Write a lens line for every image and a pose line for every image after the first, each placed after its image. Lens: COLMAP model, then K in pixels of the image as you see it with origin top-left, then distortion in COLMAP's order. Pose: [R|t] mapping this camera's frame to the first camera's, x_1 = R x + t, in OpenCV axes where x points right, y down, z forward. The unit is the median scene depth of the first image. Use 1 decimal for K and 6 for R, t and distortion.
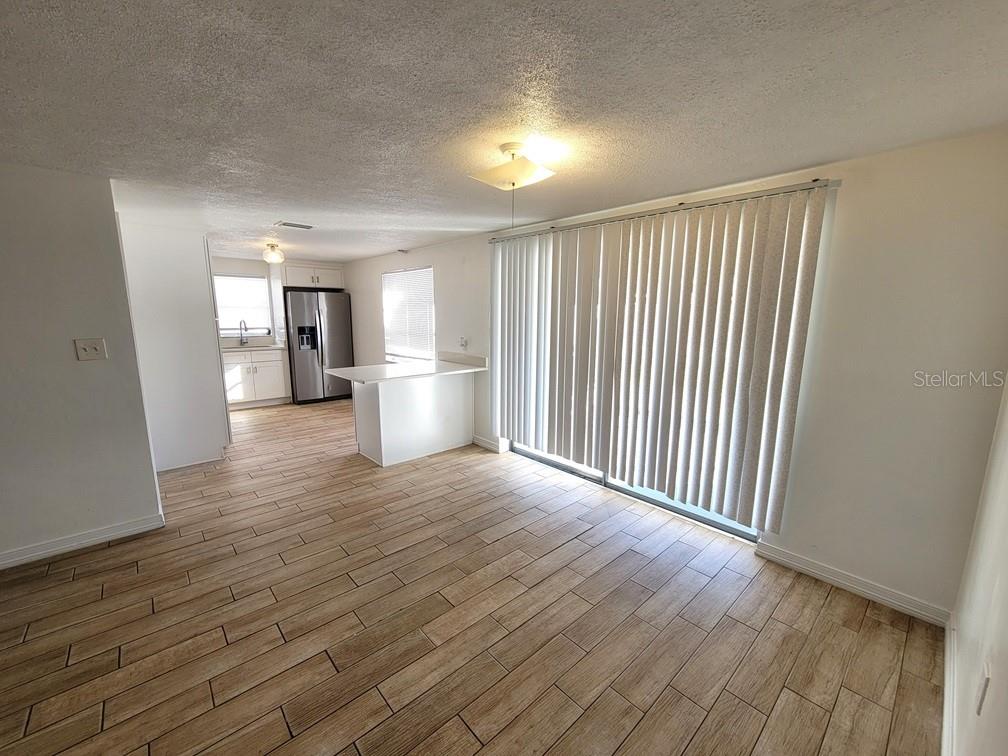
lens RADIAL K [[409.5, 0, 505.0], [0, 409.5, 383.1], [0, 0, 1]] dist [-0.000061, -0.000513]
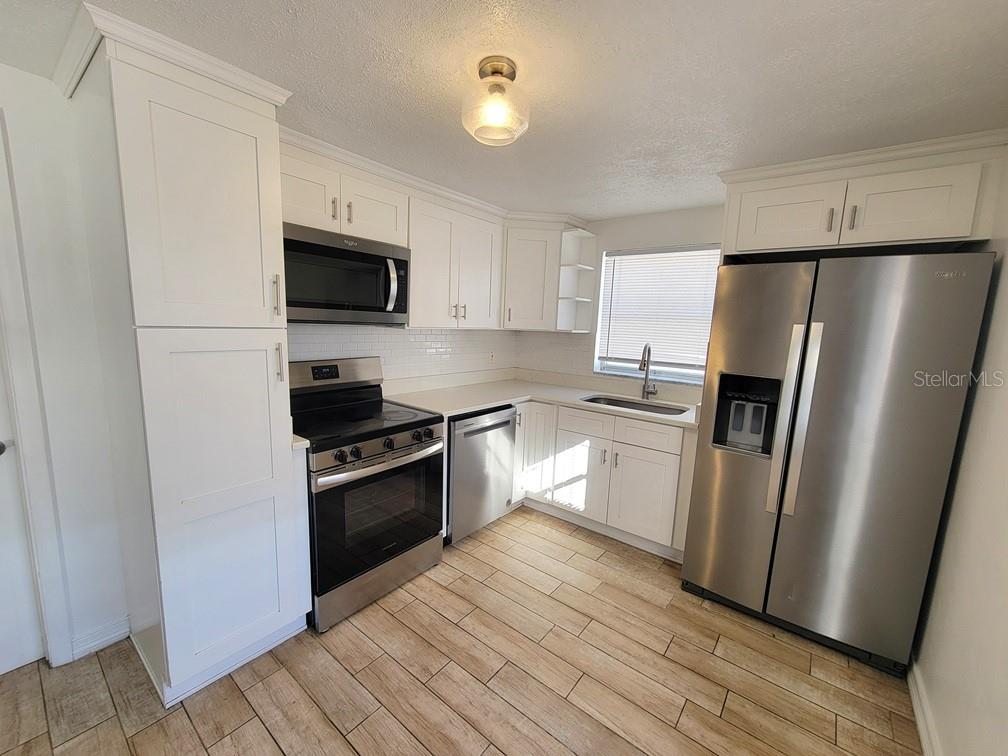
lens RADIAL K [[409.5, 0, 505.0], [0, 409.5, 383.1], [0, 0, 1]] dist [-0.000061, -0.000513]
pose [[0.161225, 0.147194, -0.975879, -0.272122], [-0.205892, 0.972074, 0.112605, -0.165842], [0.965202, 0.182771, 0.187029, 0.976708]]
